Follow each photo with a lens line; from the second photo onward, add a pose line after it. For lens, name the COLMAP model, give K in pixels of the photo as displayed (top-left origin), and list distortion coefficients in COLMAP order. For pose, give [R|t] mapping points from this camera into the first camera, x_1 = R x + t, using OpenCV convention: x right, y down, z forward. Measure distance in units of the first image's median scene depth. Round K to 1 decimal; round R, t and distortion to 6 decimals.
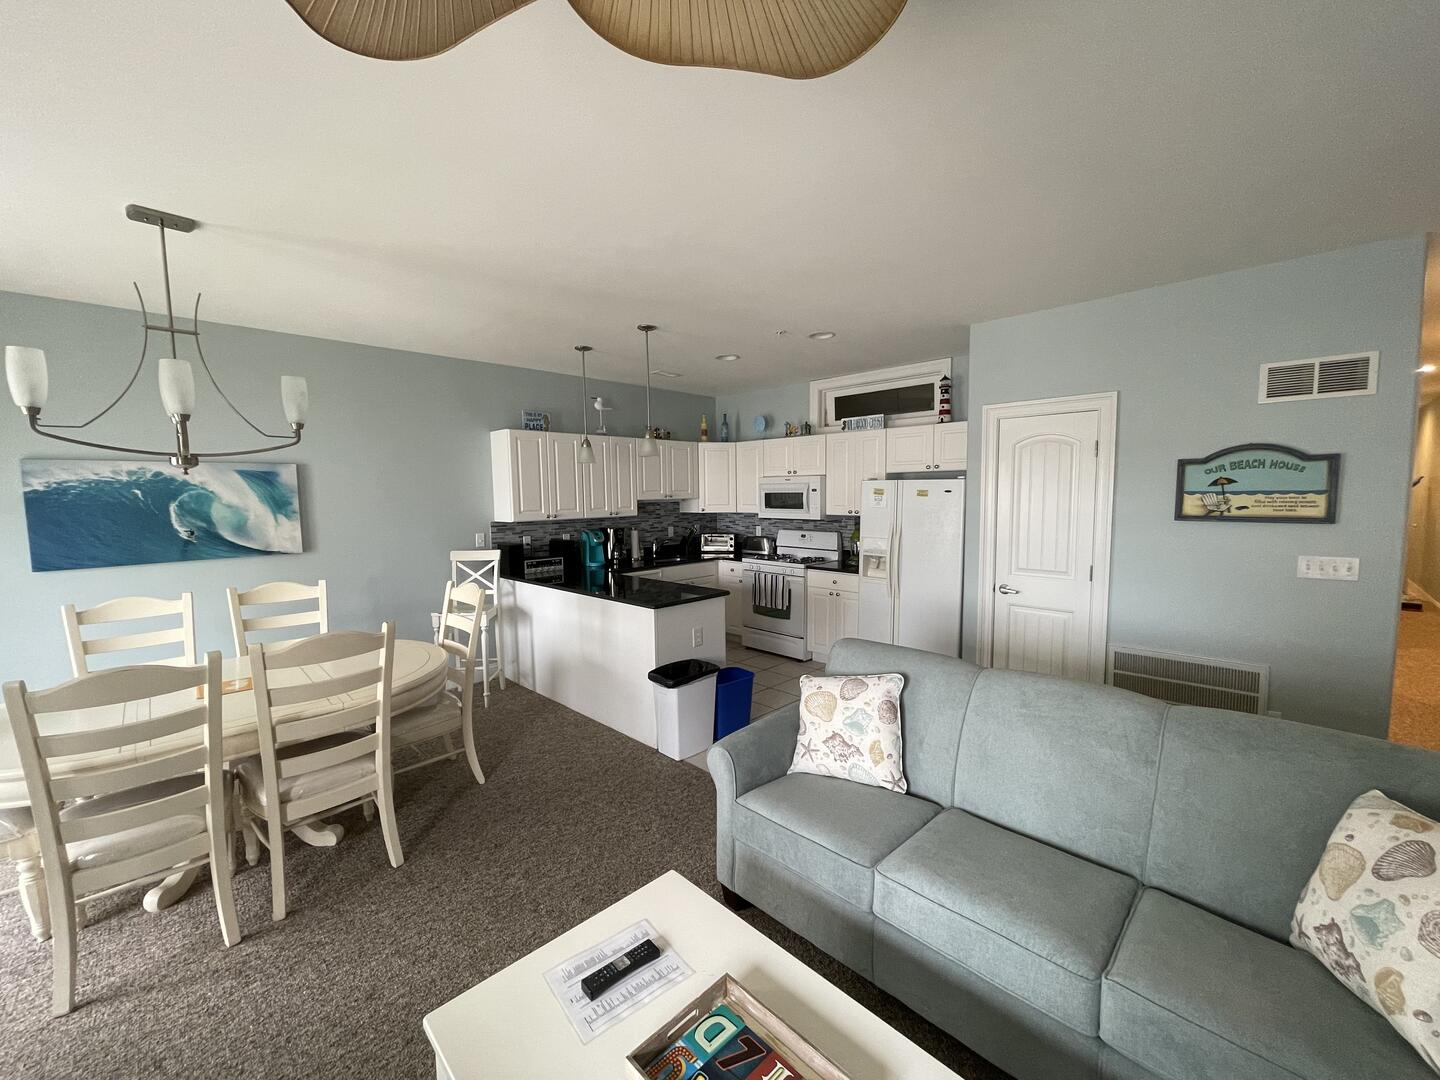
lens RADIAL K [[578.2, 0, 716.9], [0, 578.2, 541.5], [0, 0, 1]] dist [-0.004360, 0.000121]
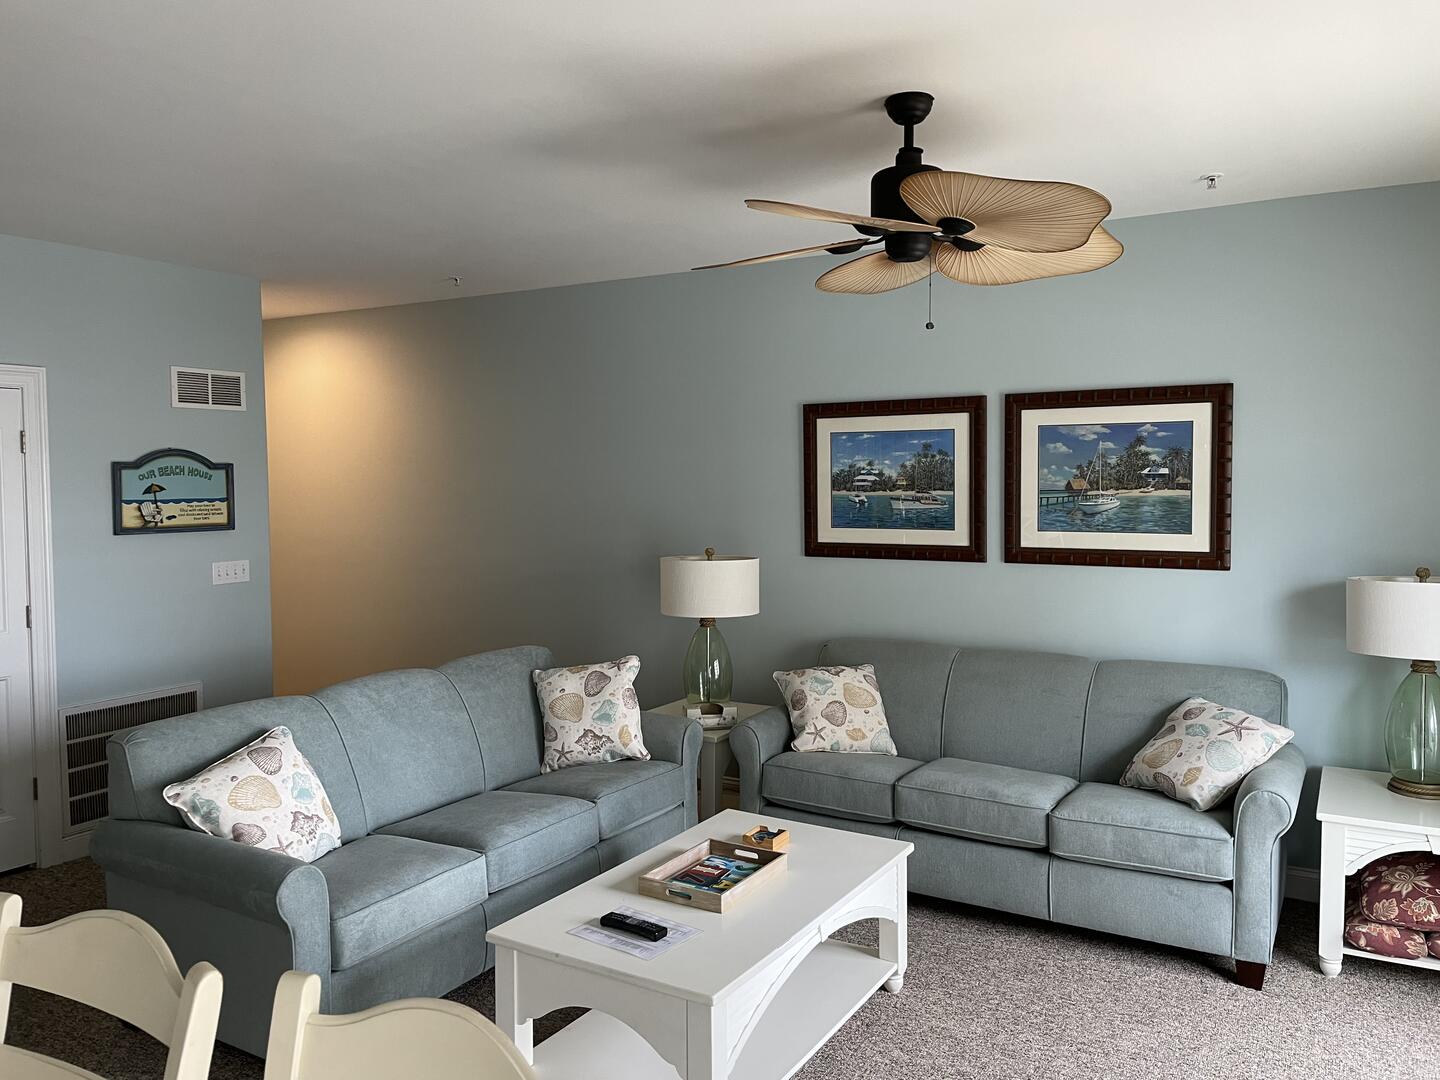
lens RADIAL K [[1098.9, 0, 713.2], [0, 1098.9, 532.4], [0, 0, 1]] dist [0.084962, -0.135738]
pose [[-0.247602, -0.031783, 0.968340, -1.472097], [0.093813, 0.993979, 0.056613, -0.076868], [-0.964309, 0.104860, -0.243130, 0.851803]]
